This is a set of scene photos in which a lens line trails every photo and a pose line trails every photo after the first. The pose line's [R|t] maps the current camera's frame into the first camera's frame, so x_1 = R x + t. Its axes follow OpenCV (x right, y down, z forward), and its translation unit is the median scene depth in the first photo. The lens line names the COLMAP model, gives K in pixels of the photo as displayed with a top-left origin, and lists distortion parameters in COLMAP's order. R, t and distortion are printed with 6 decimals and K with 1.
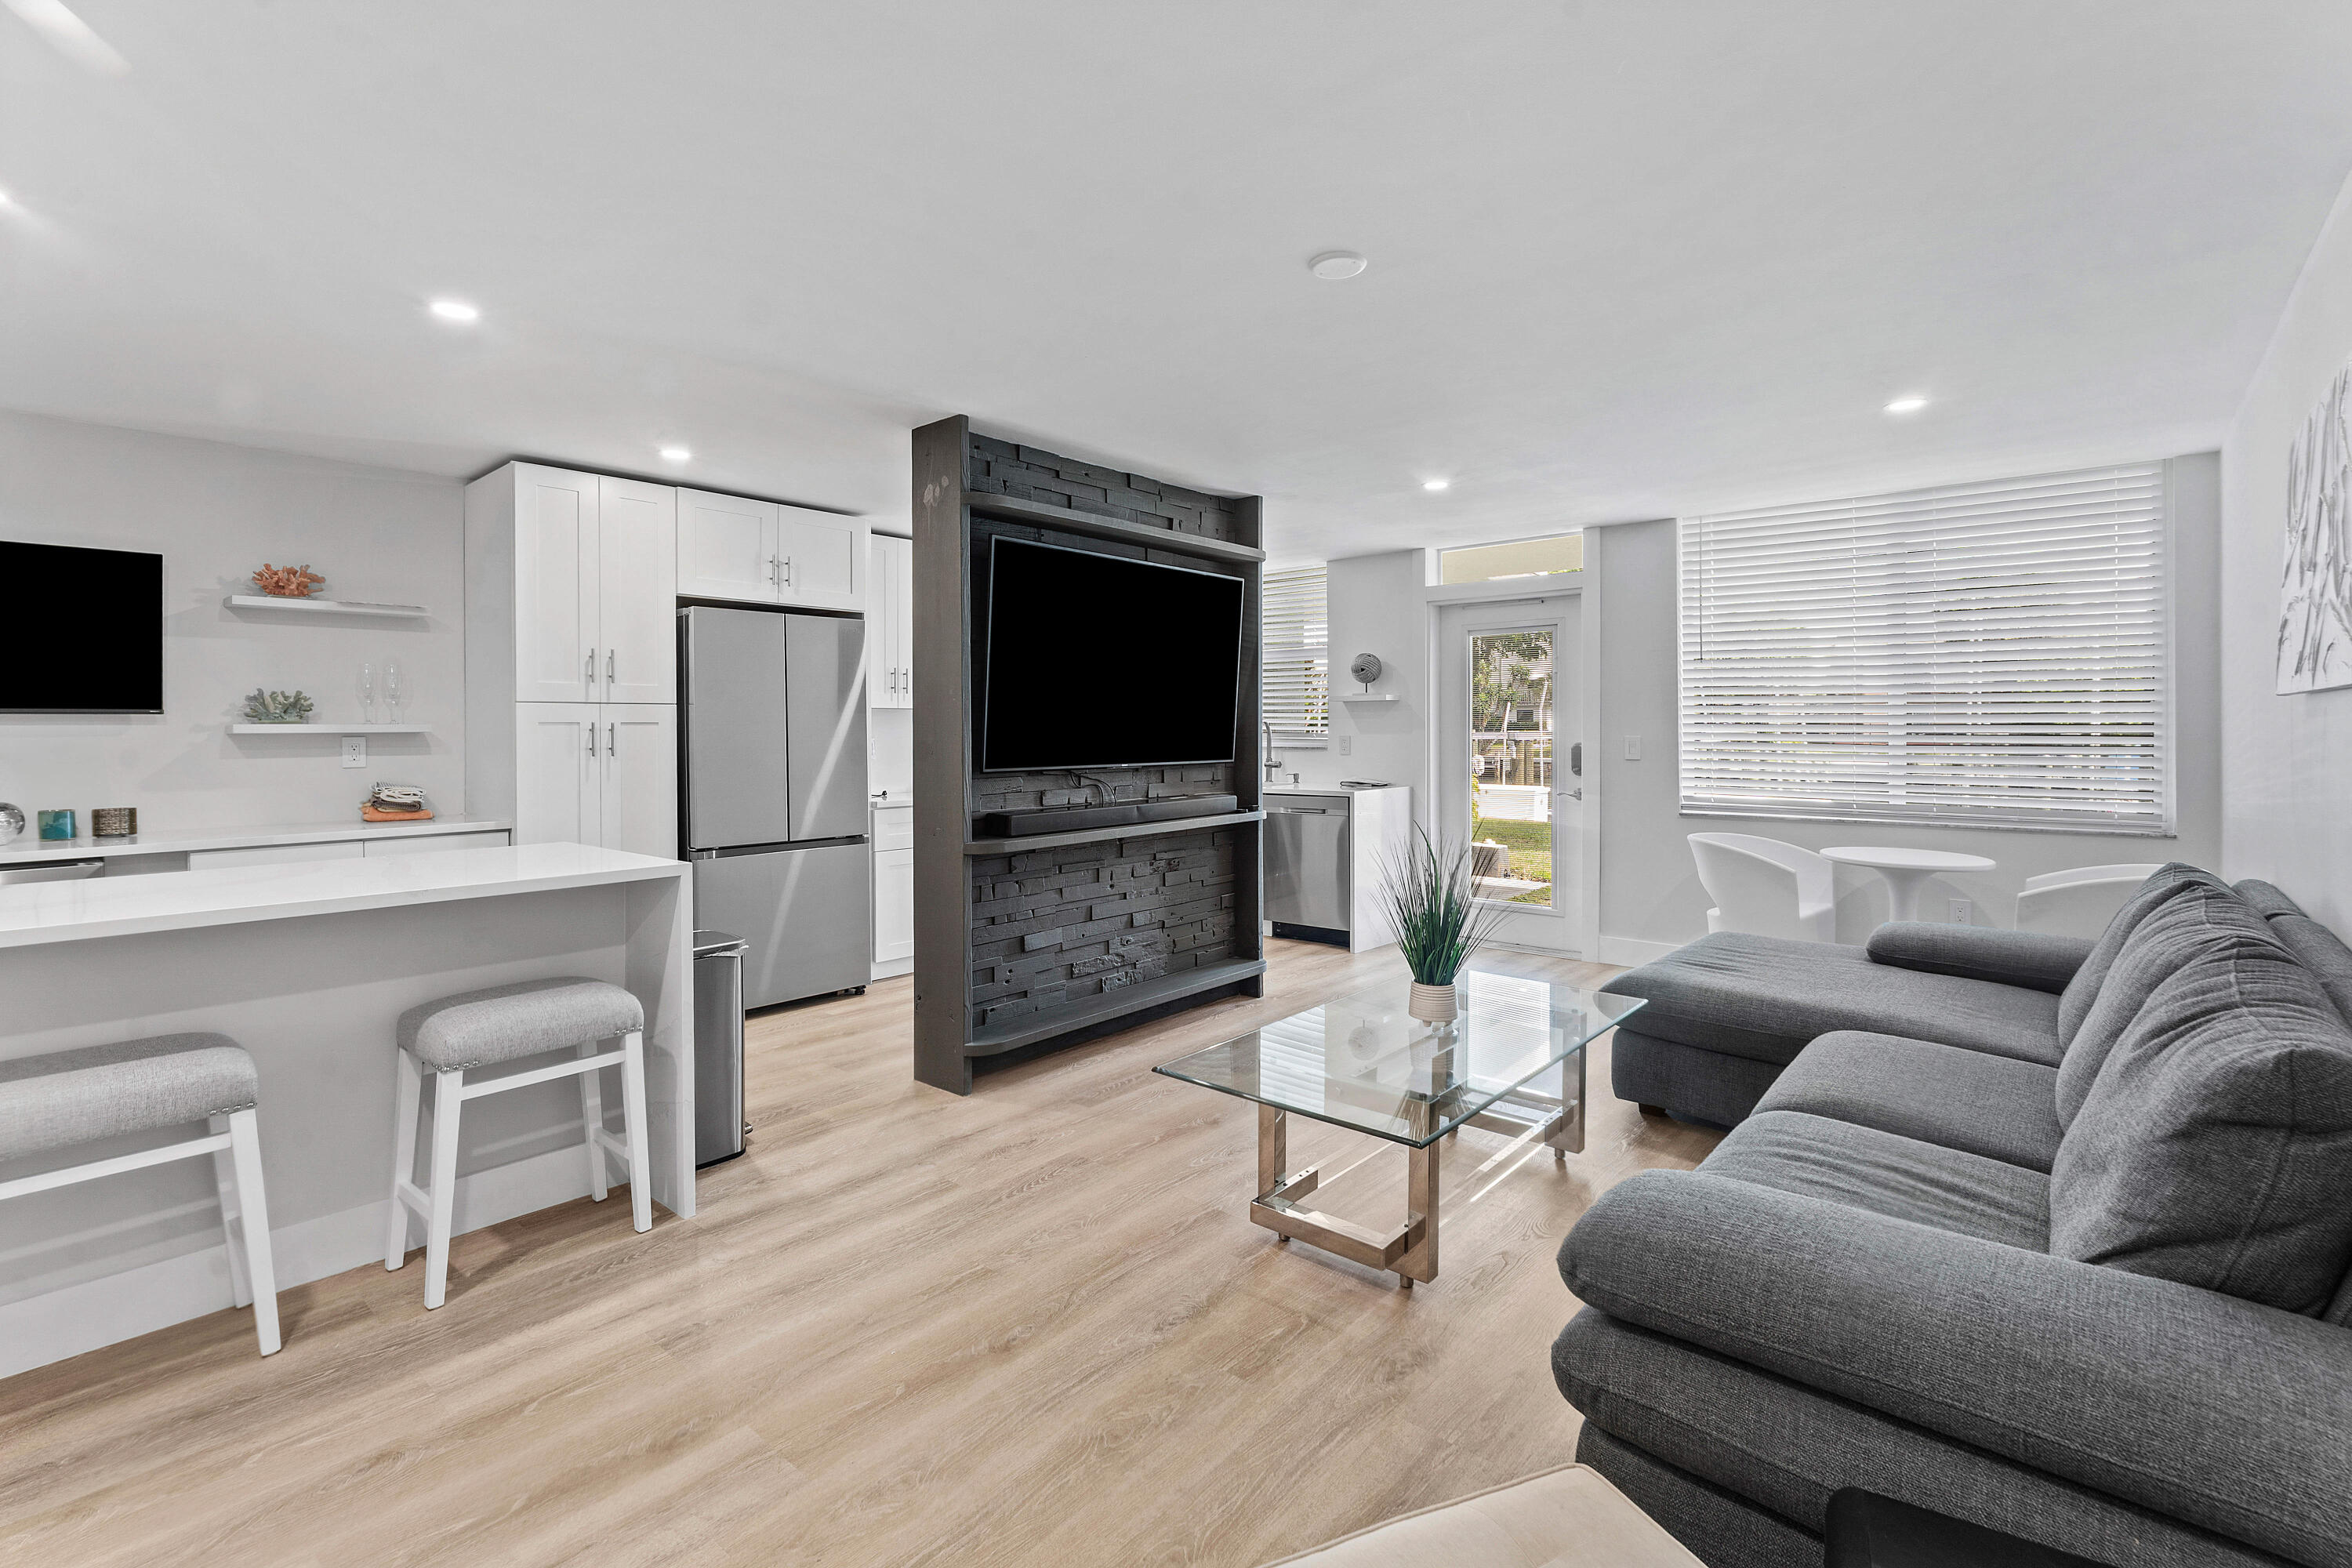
lens RADIAL K [[1067.9, 0, 1173.7], [0, 1067.9, 740.3], [0, 0, 1]] dist [-0.005713, -0.000457]
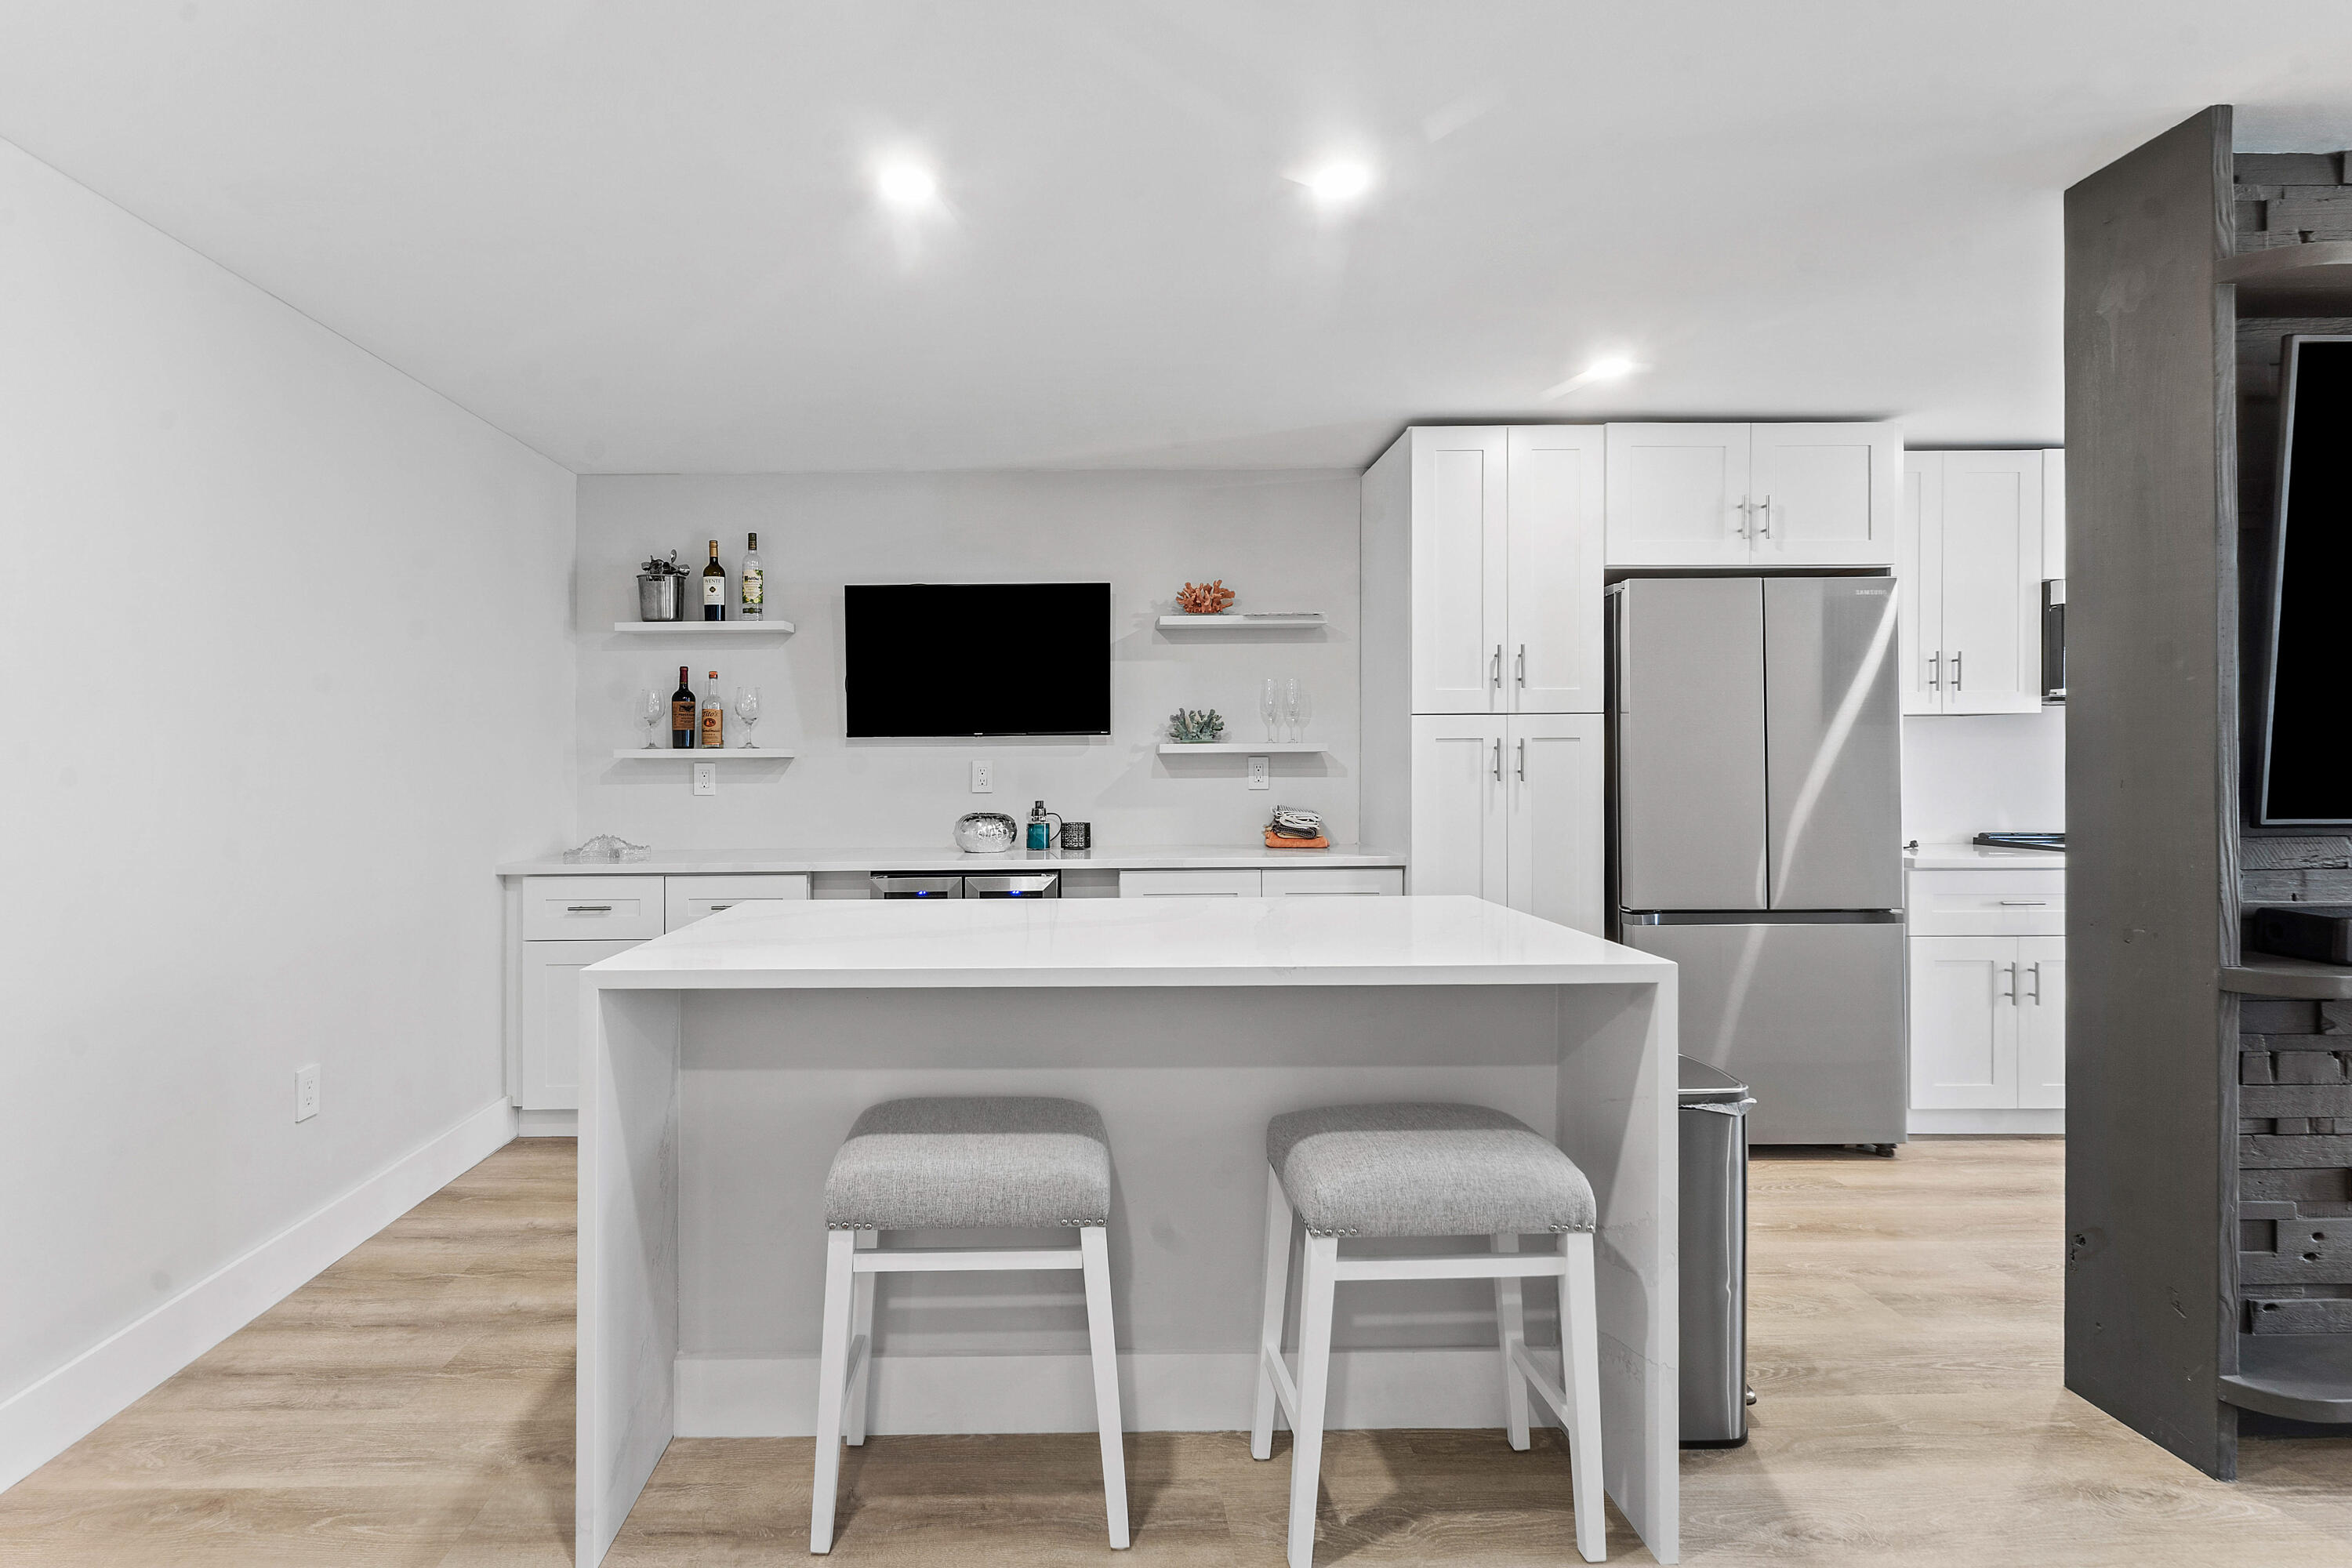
lens RADIAL K [[1095.8, 0, 1063.7], [0, 1095.8, 770.1], [0, 0, 1]] dist [0.001269, -0.000589]
pose [[0.652256, 0.007250, -0.757964, -0.158064], [-0.004957, 0.999974, 0.005299, 0.004690], [0.757983, 0.000301, 0.652274, 0.256324]]
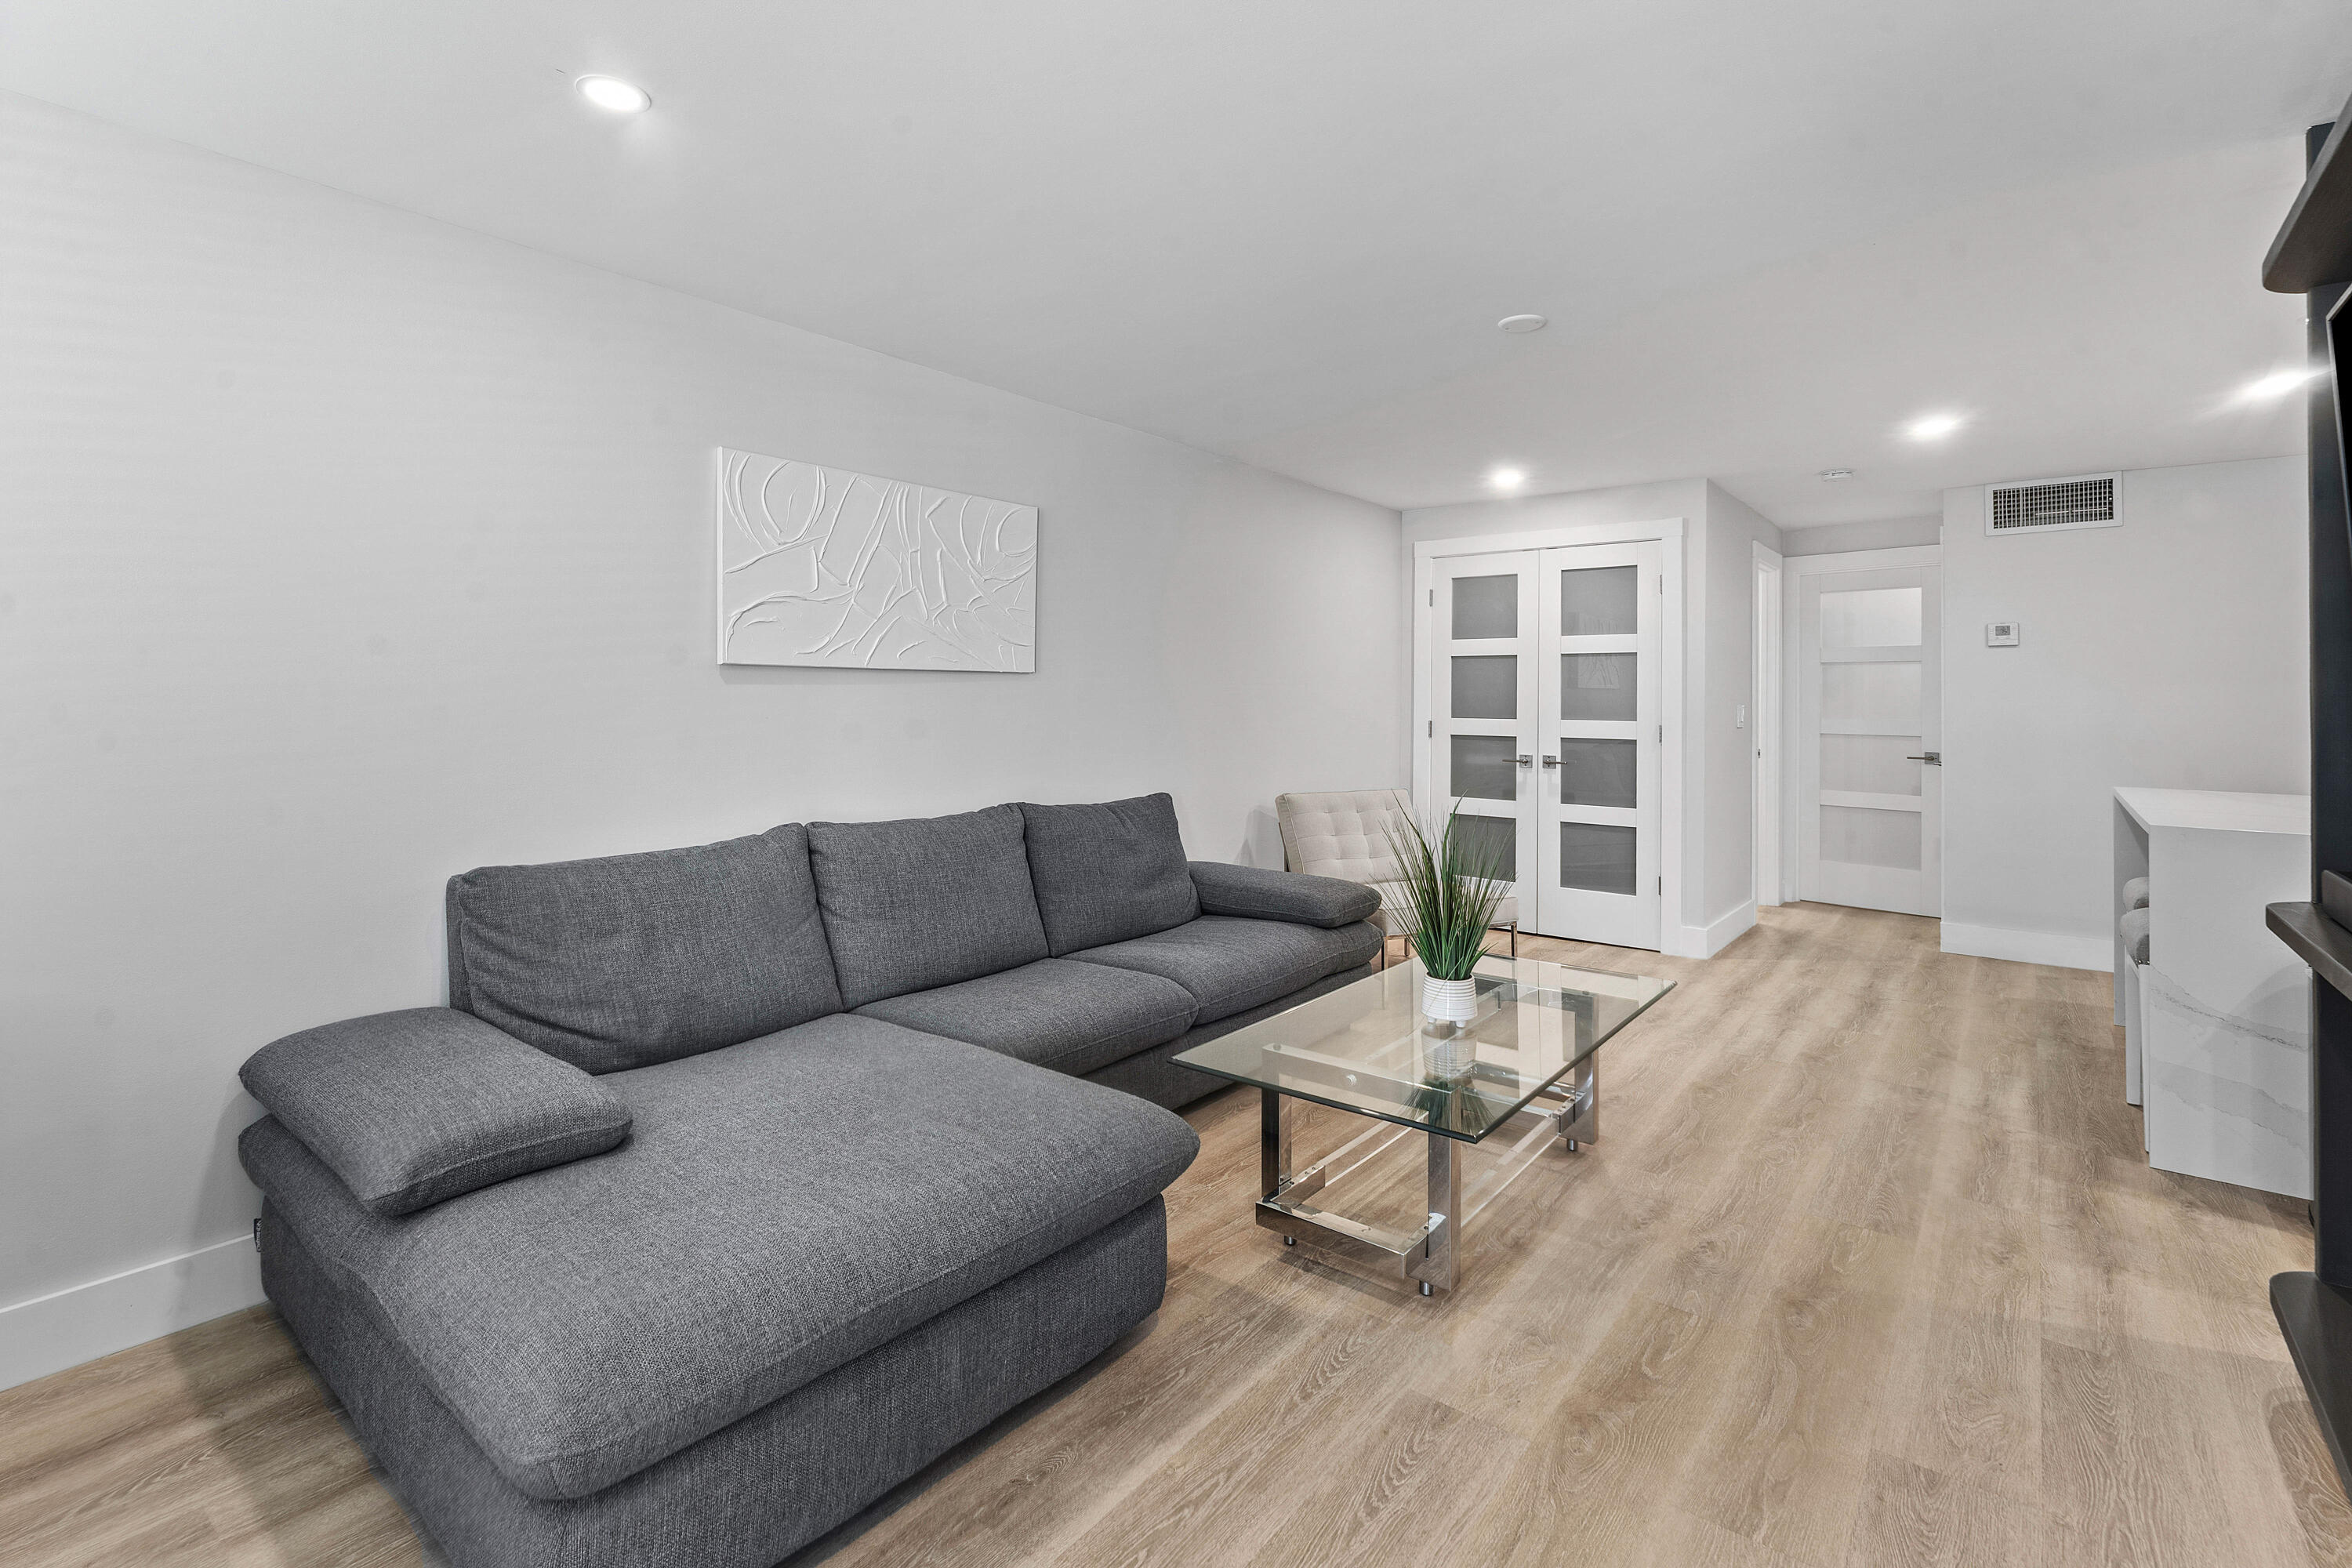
lens RADIAL K [[1084.4, 0, 1179.7], [0, 1084.4, 674.4], [0, 0, 1]] dist [0.000274, -0.000021]
pose [[-0.998898, -0.002460, -0.046862, 0.401223], [-0.001948, 0.999938, -0.010967, -0.014466], [0.046886, -0.010864, -0.998841, 1.485823]]
